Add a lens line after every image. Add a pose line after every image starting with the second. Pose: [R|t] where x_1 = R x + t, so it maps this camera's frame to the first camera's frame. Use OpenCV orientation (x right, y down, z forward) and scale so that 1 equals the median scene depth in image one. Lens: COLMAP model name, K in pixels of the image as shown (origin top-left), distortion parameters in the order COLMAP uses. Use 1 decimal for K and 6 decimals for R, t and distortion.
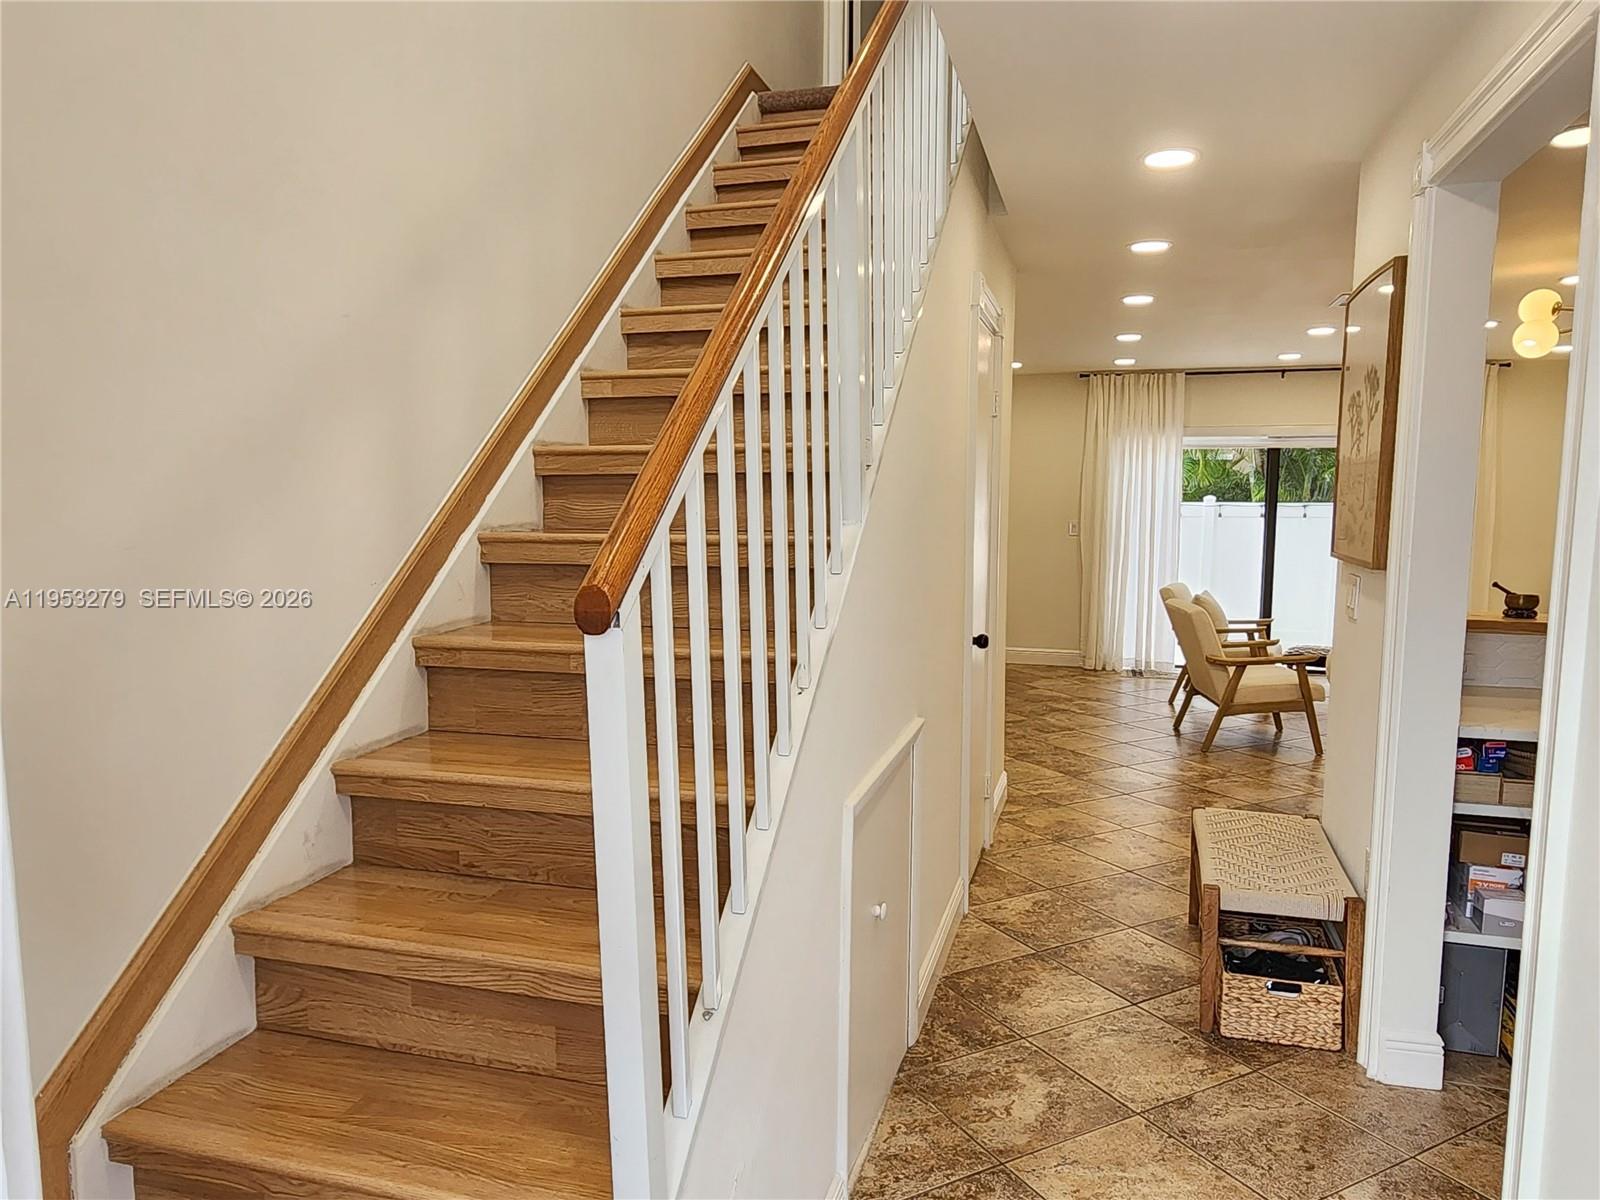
lens RADIAL K [[1088.9, 0, 785.9], [0, 1088.9, 626.6], [0, 0, 1]] dist [0.003596, 0.001396]
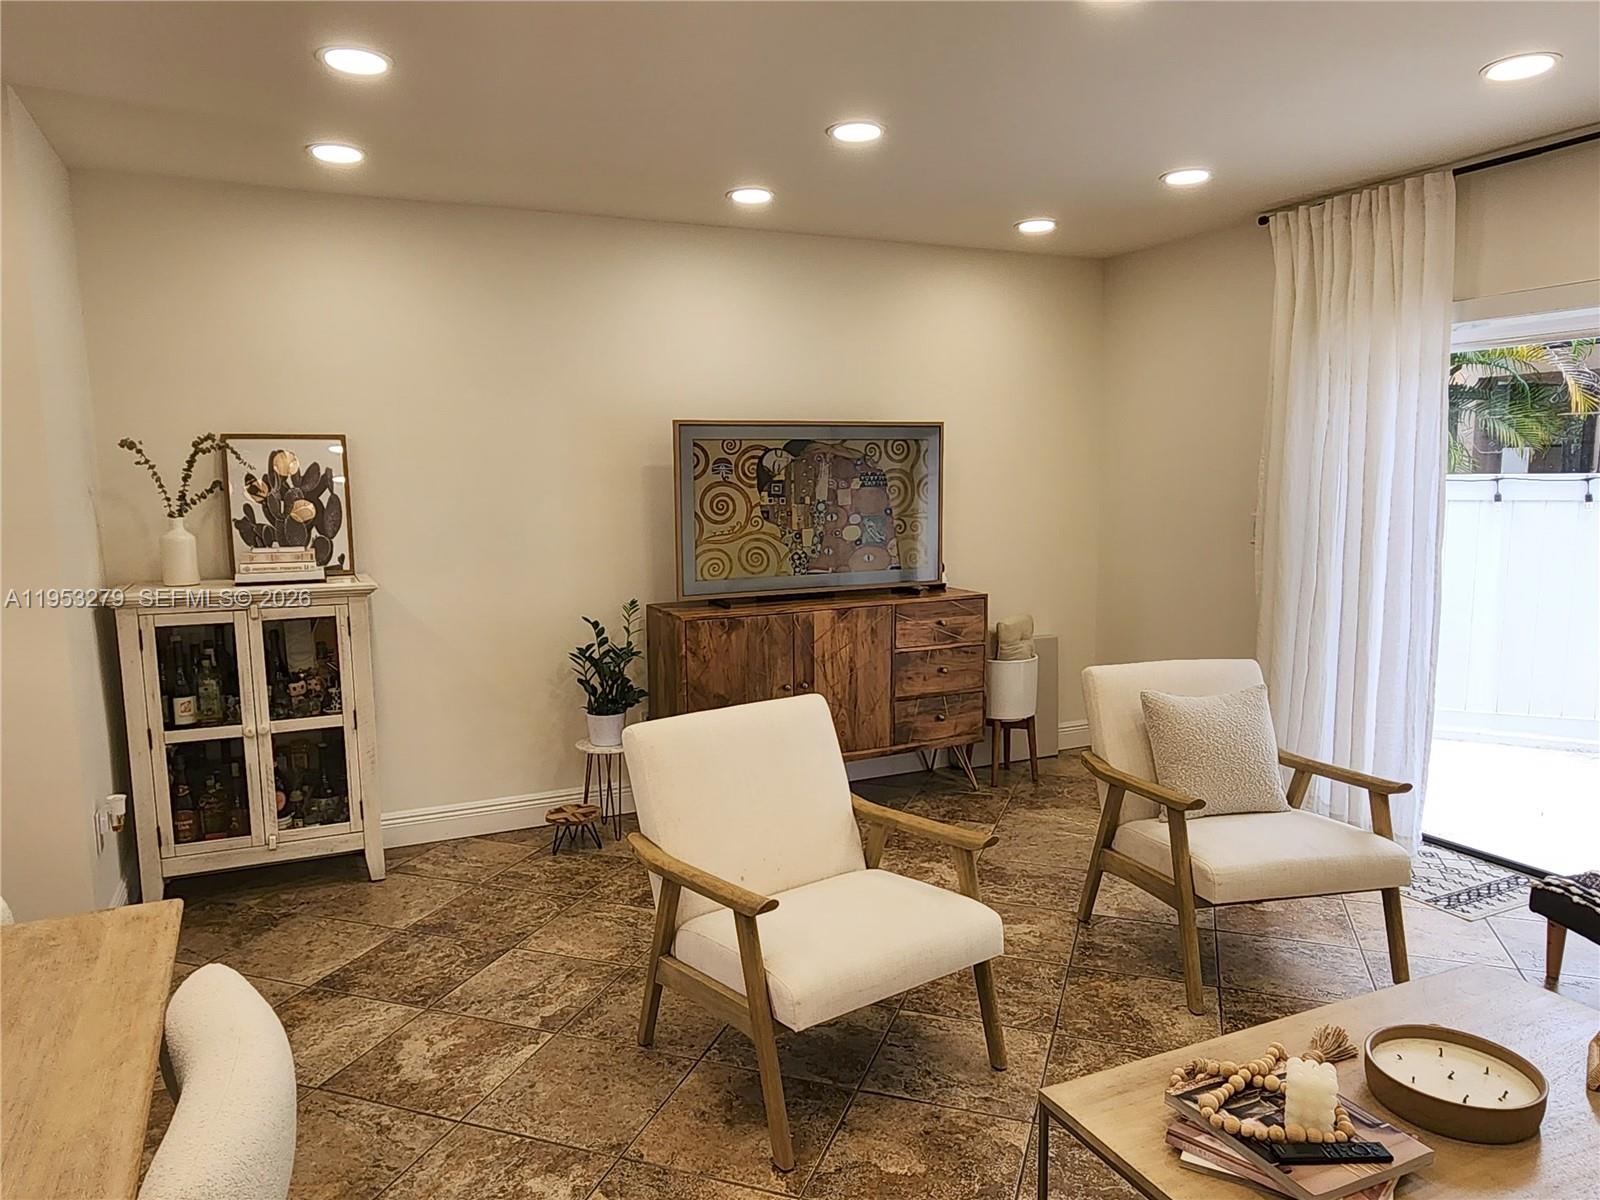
lens RADIAL K [[1088.9, 0, 785.9], [0, 1088.9, 626.6], [0, 0, 1]] dist [0.003596, 0.001396]
pose [[0.666591, 0.093097, -0.739587, 0.527345], [-0.076836, 0.995467, 0.056053, -0.060052], [0.741453, 0.019462, 0.670722, 0.529491]]
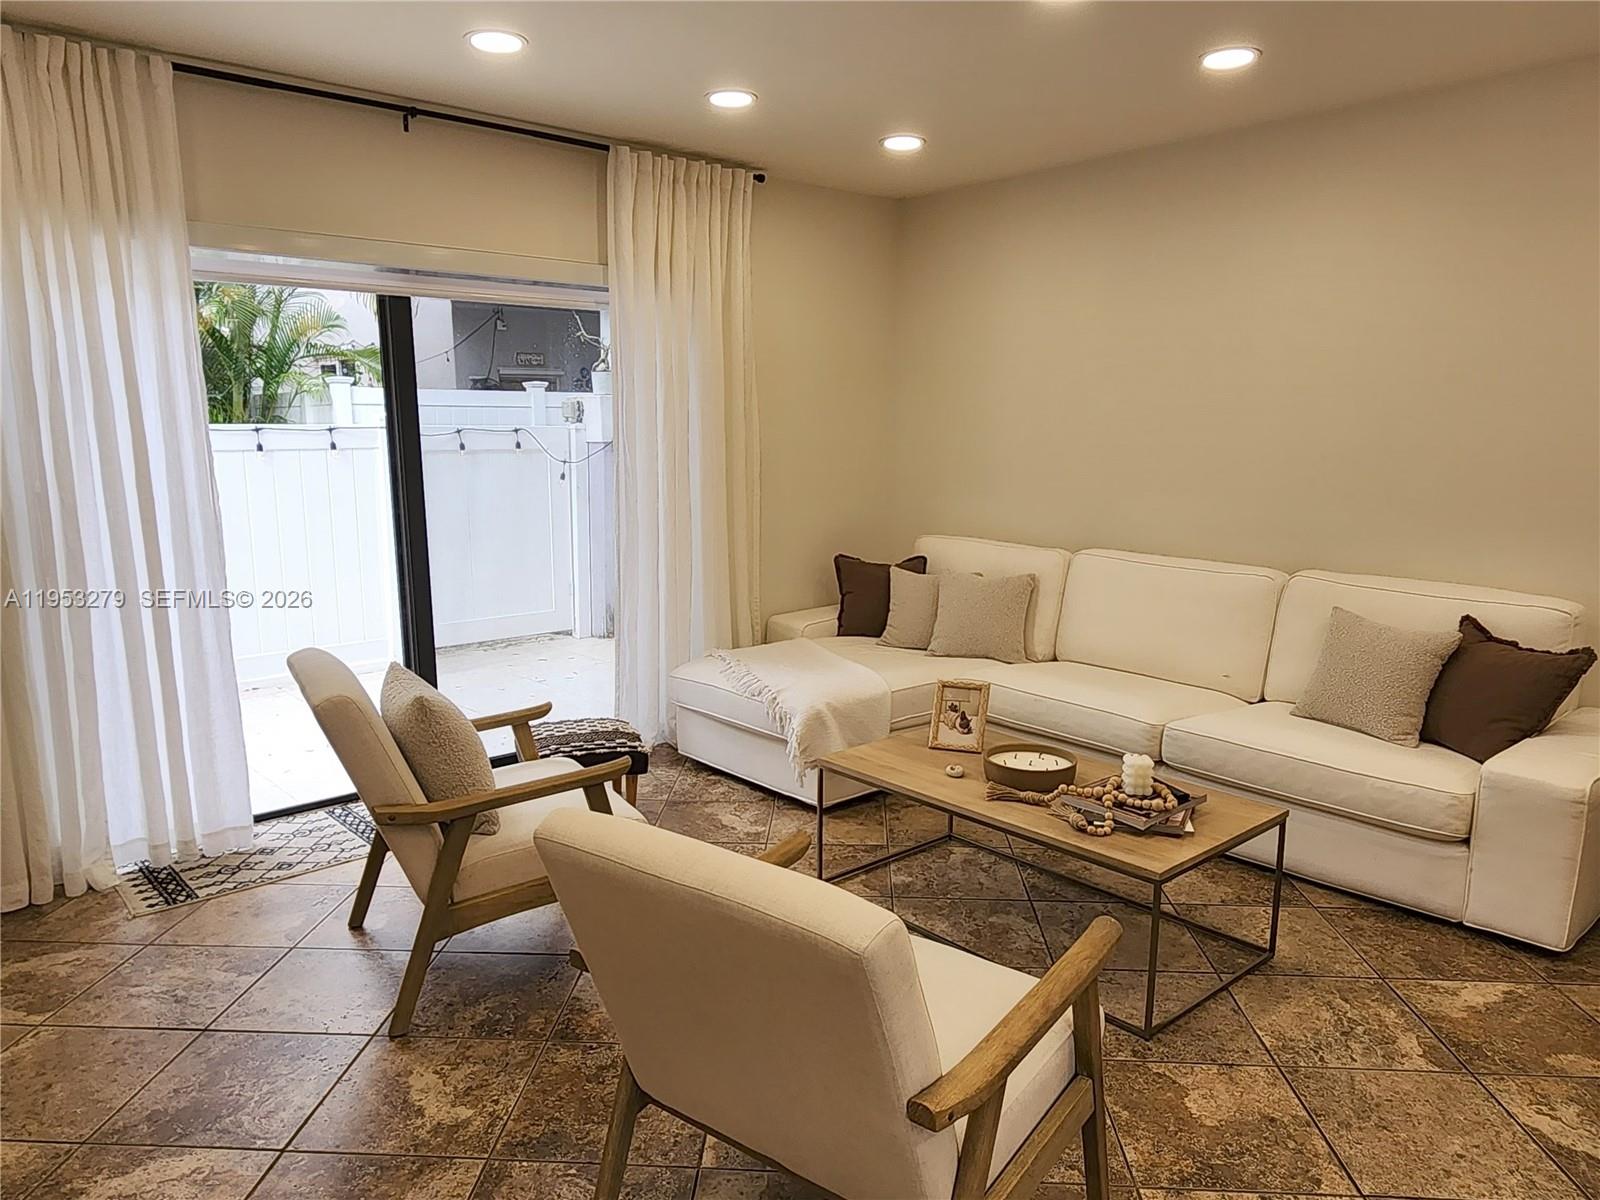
lens RADIAL K [[1088.9, 0, 785.9], [0, 1088.9, 626.6], [0, 0, 1]] dist [0.003596, 0.001396]
pose [[0.532313, -0.160280, 0.831236, 0.142352], [0.103677, 0.986864, 0.123895, -0.070832], [-0.840175, 0.020229, 0.541938, 0.636152]]
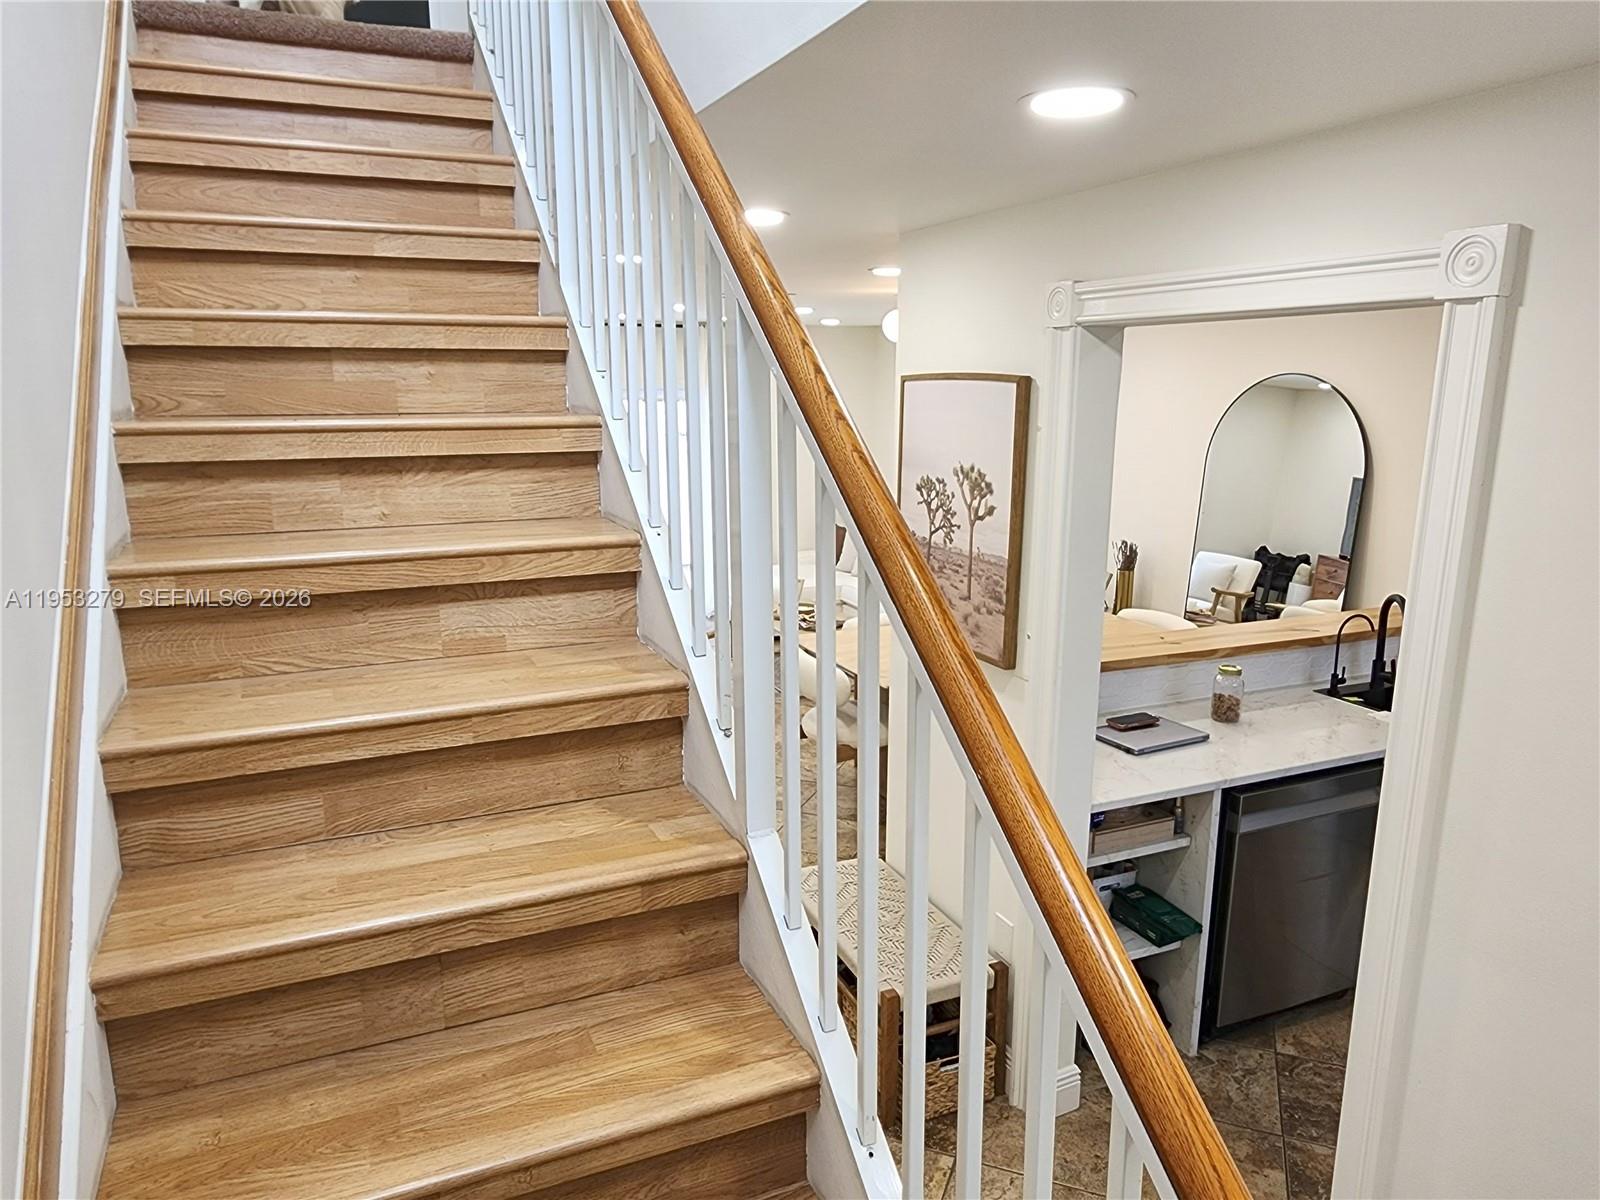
lens RADIAL K [[1088.9, 0, 785.9], [0, 1088.9, 626.6], [0, 0, 1]] dist [0.003596, 0.001396]
pose [[0.760909, -0.146179, 0.632178, -0.090975], [0.078349, 0.987863, 0.134121, -0.080457], [-0.644111, -0.052523, 0.763127, 0.106493]]
